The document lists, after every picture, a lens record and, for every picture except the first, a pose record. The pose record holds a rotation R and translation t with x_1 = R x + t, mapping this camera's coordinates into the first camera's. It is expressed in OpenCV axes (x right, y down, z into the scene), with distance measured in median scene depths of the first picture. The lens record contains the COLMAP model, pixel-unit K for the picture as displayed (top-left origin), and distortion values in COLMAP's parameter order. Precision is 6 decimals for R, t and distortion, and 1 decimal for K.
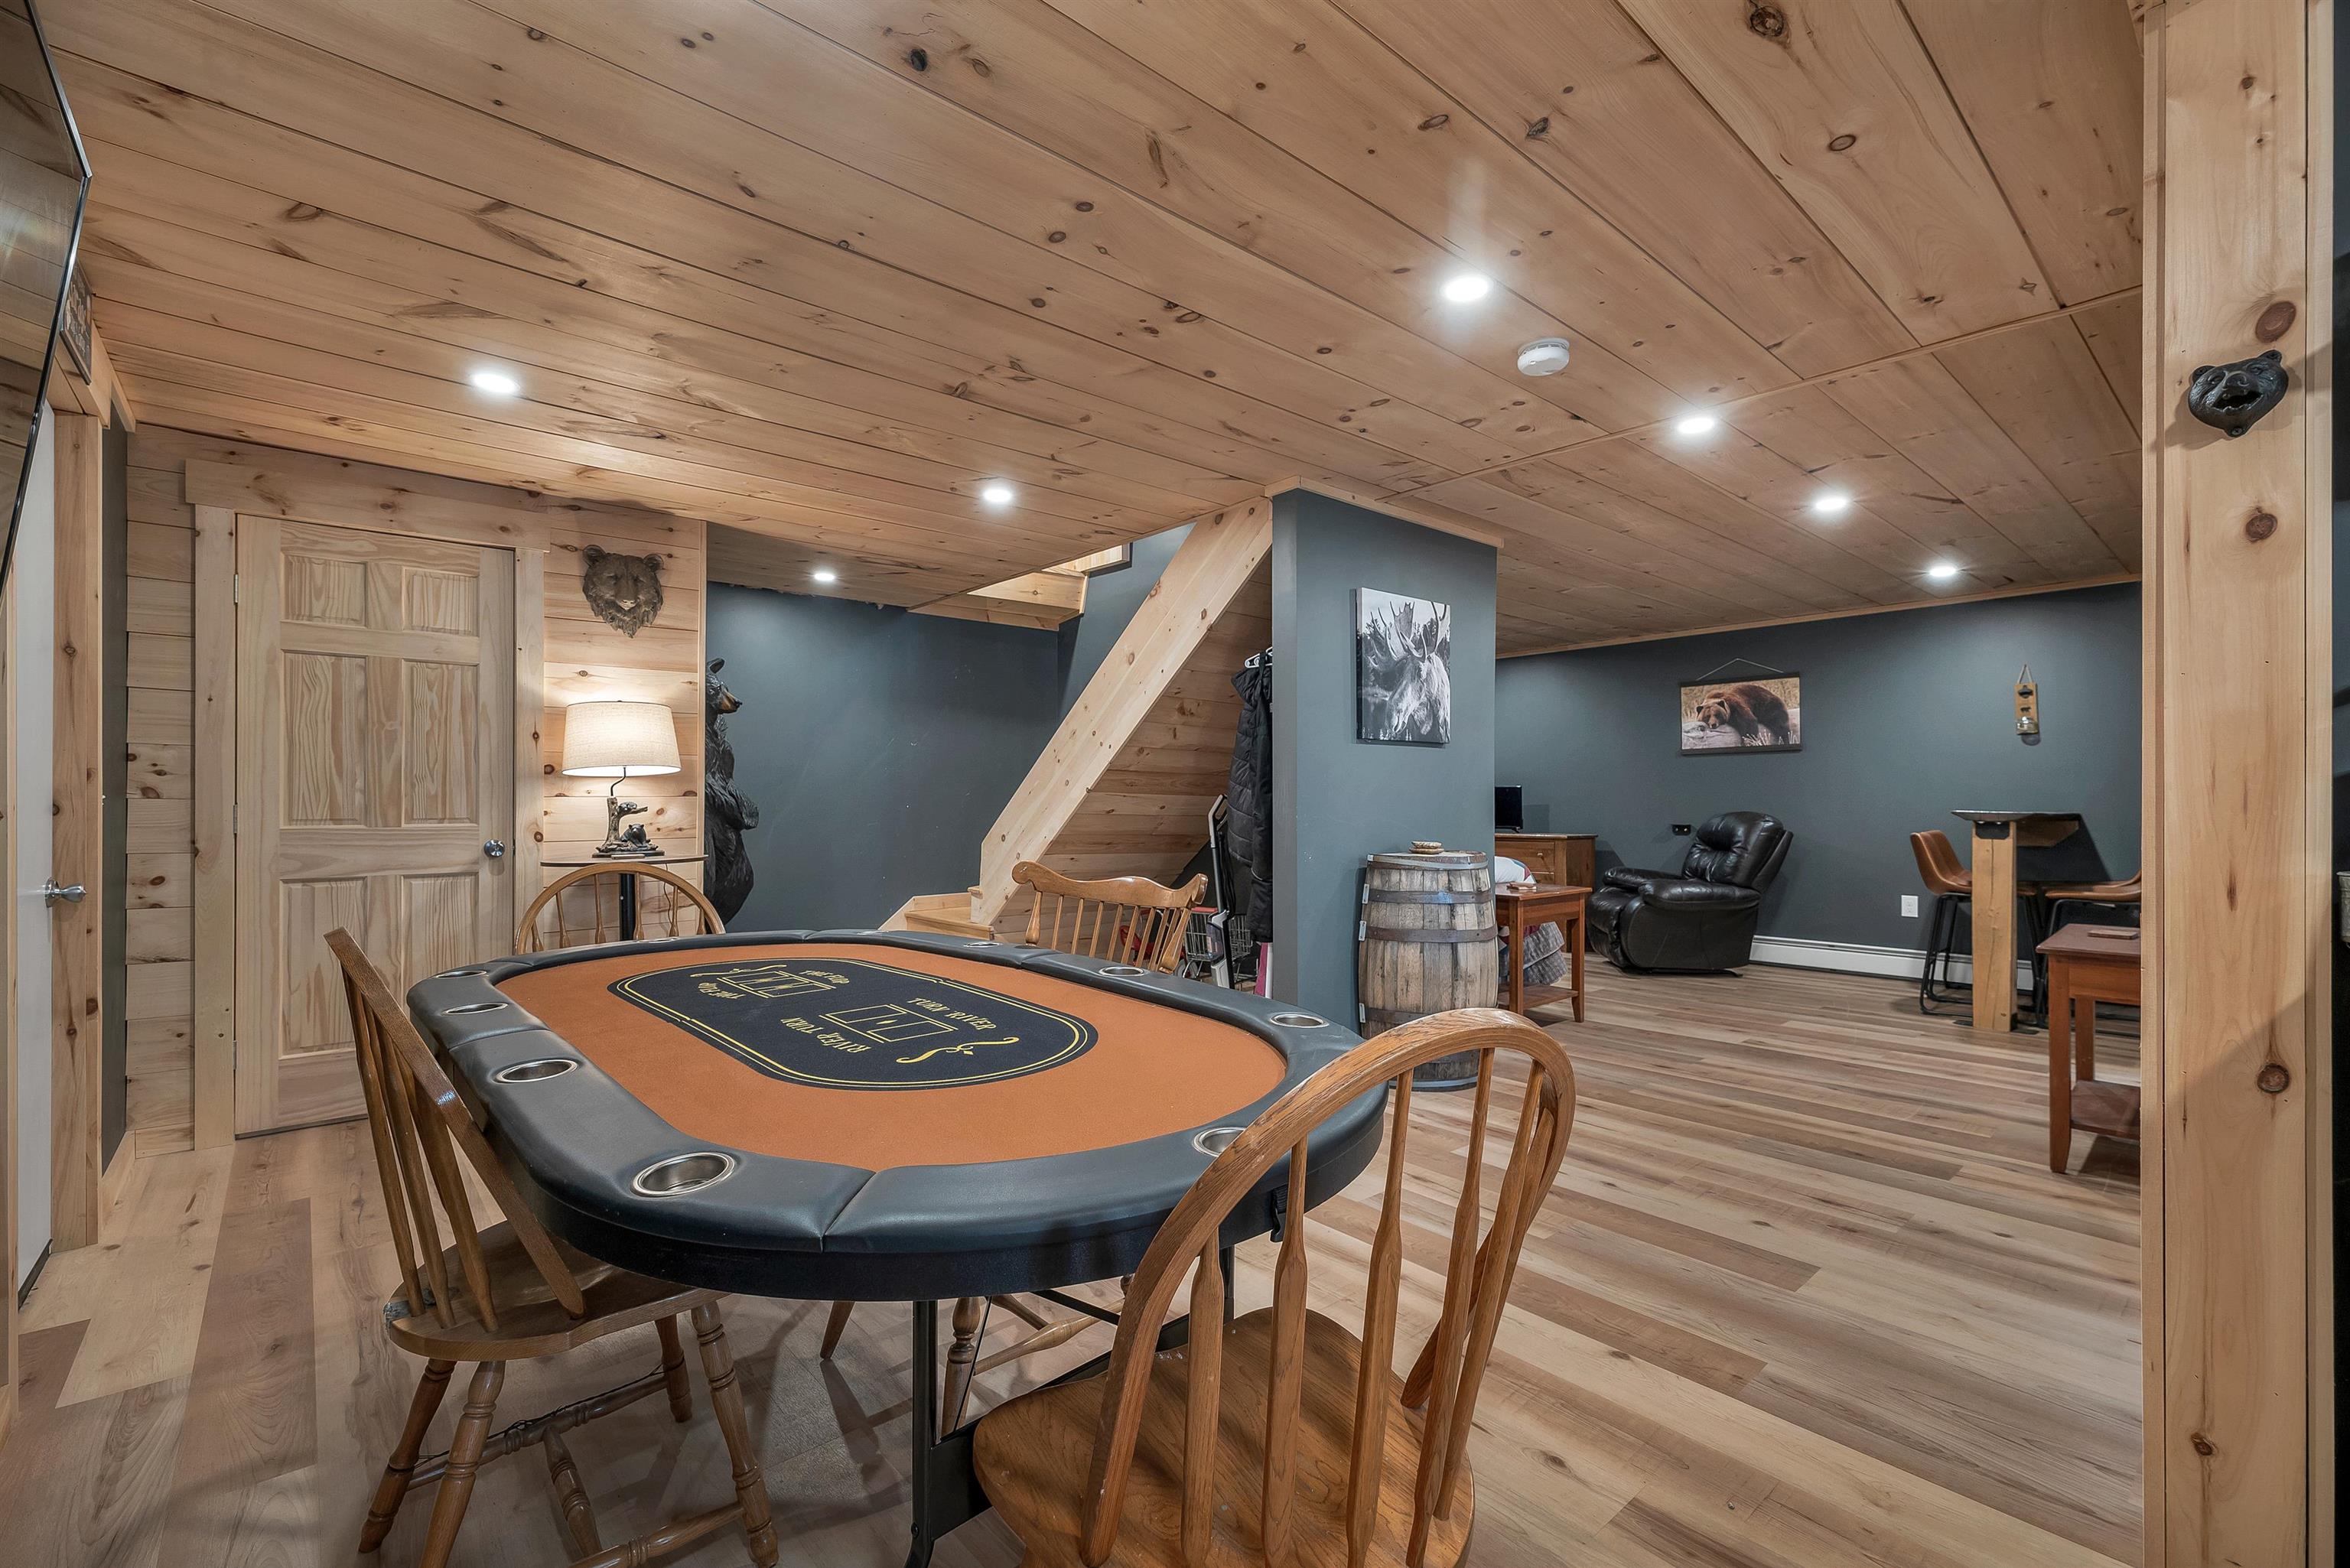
lens RADIAL K [[974.6, 0, 1178.7], [0, 974.6, 801.4], [0, 0, 1]] dist [0.000072, -0.000742]
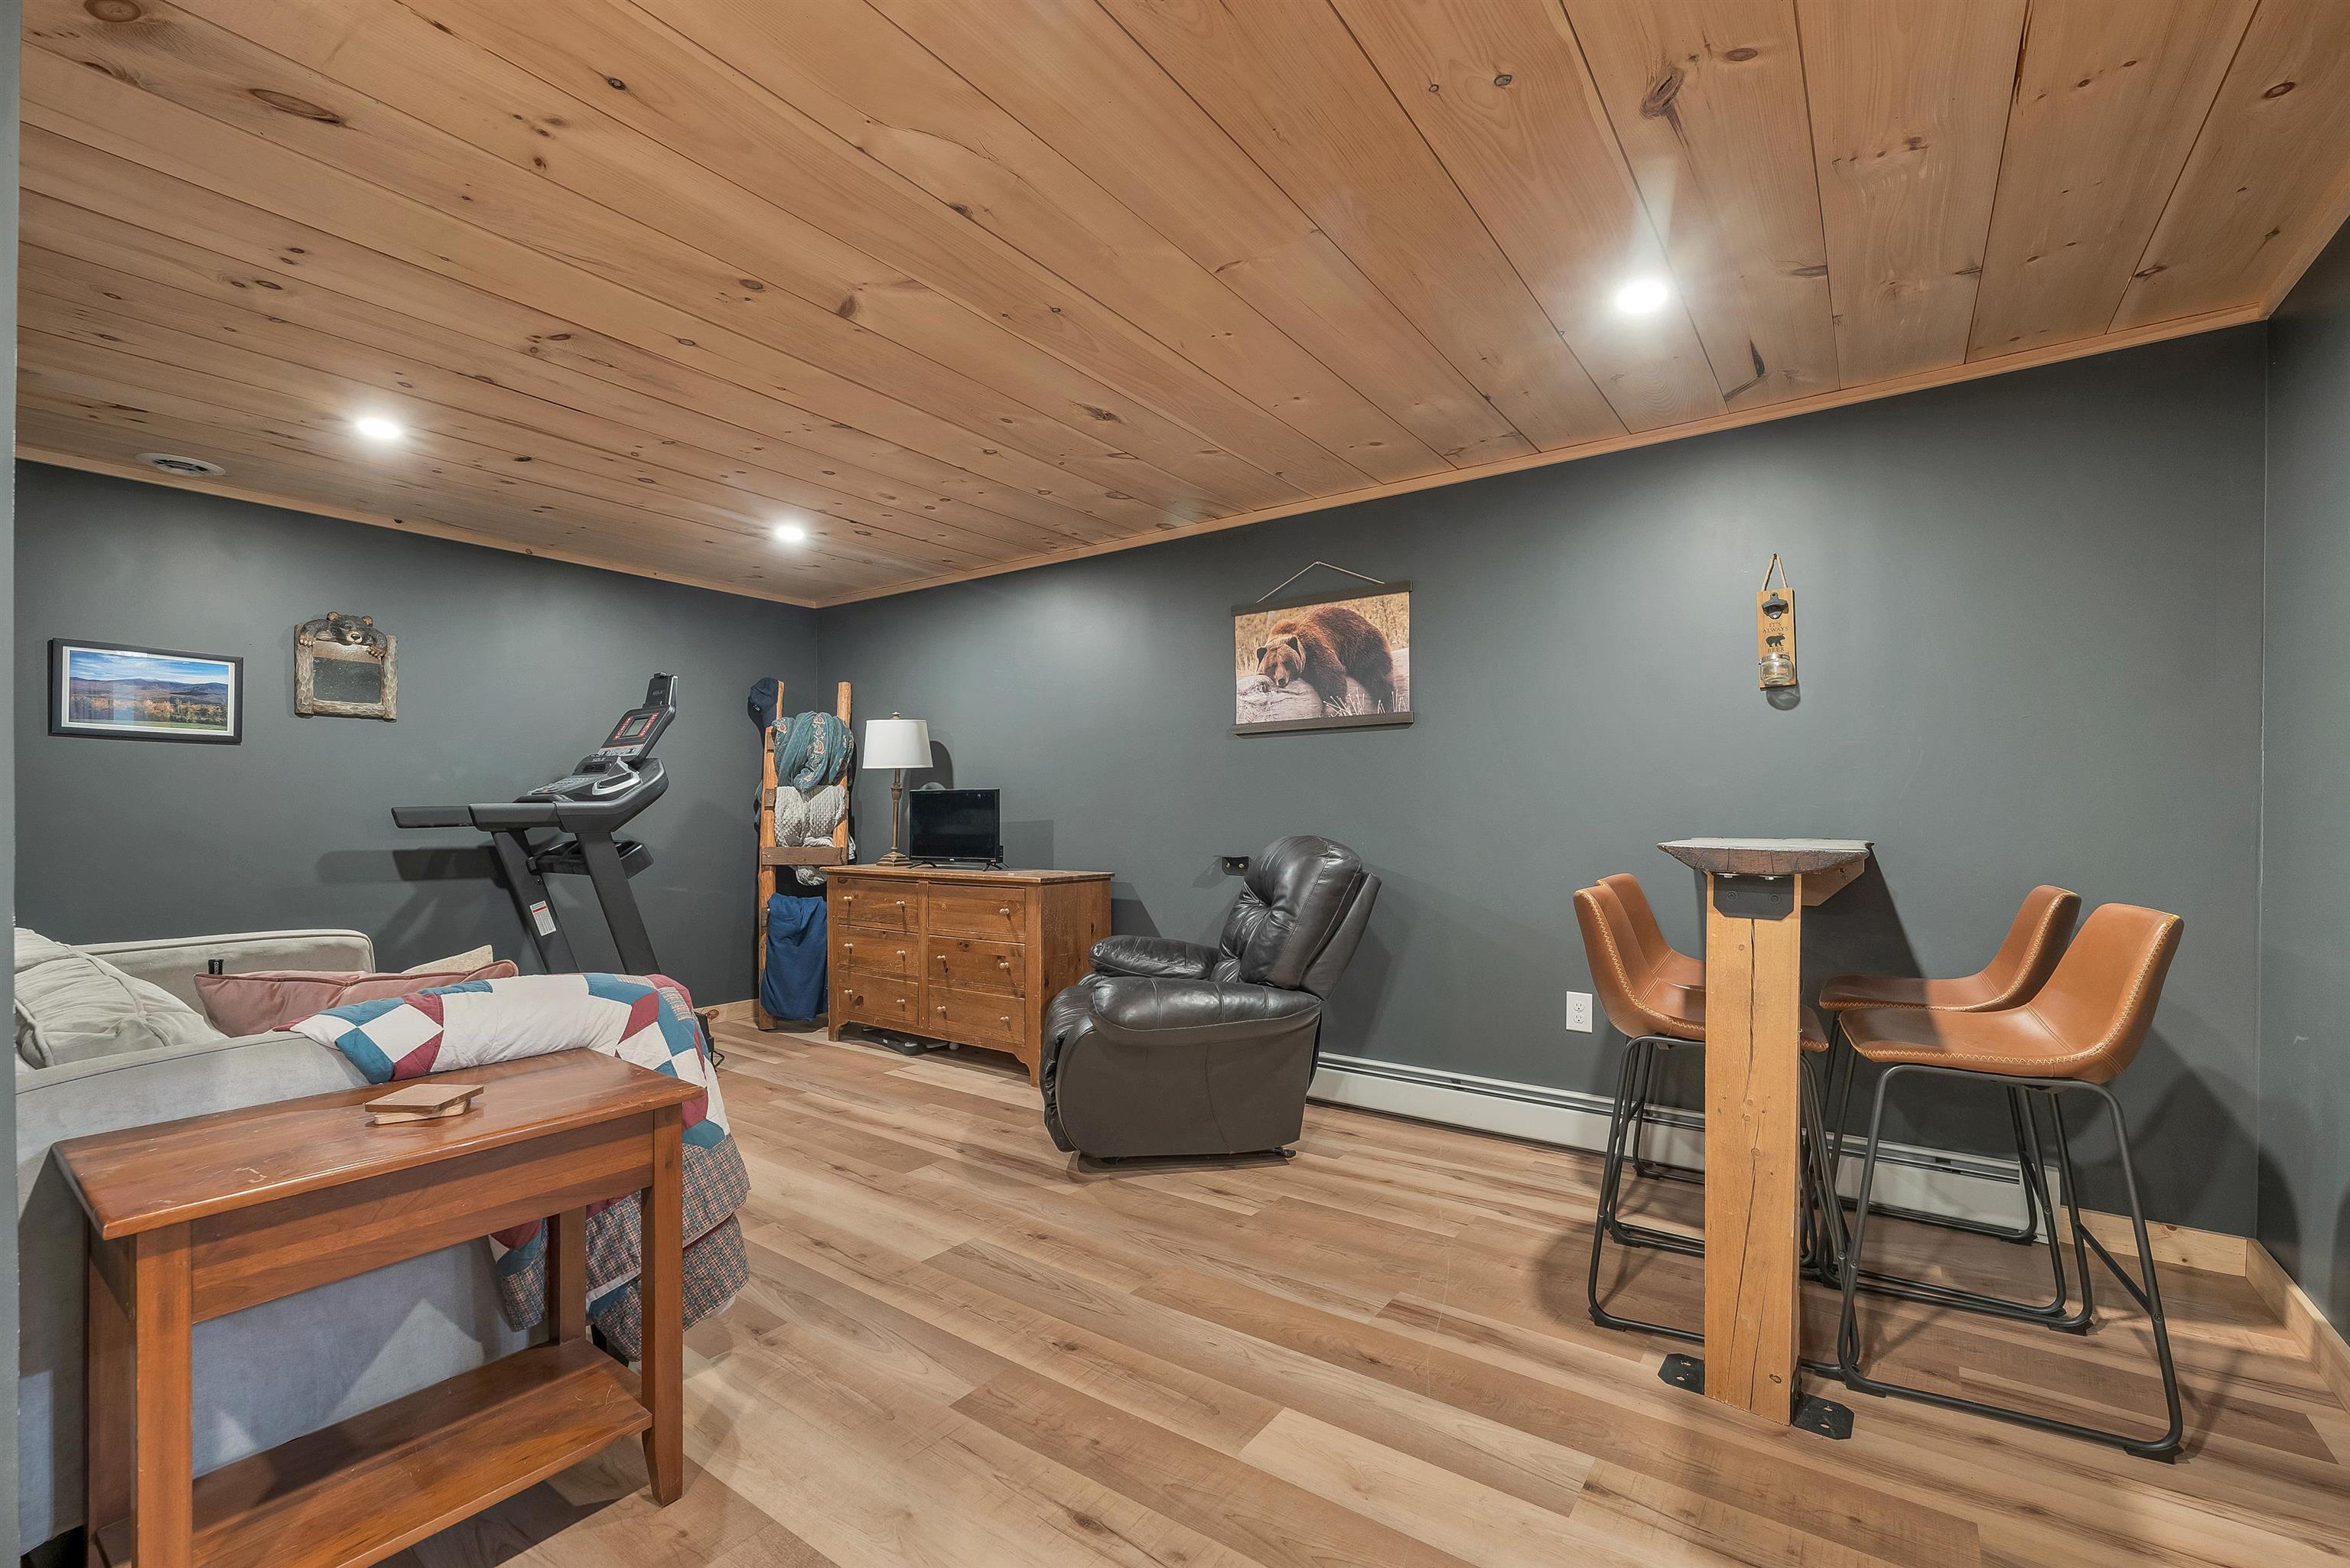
lens RADIAL K [[974.6, 0, 1172.9], [0, 974.6, 819.2], [0, 0, 1]] dist [0.000072, -0.000742]
pose [[0.973177, 0.000039, 0.230059, 0.393038], [-0.001755, 0.999972, 0.007252, -0.002274], [-0.230052, -0.007461, 0.973150, 0.509535]]
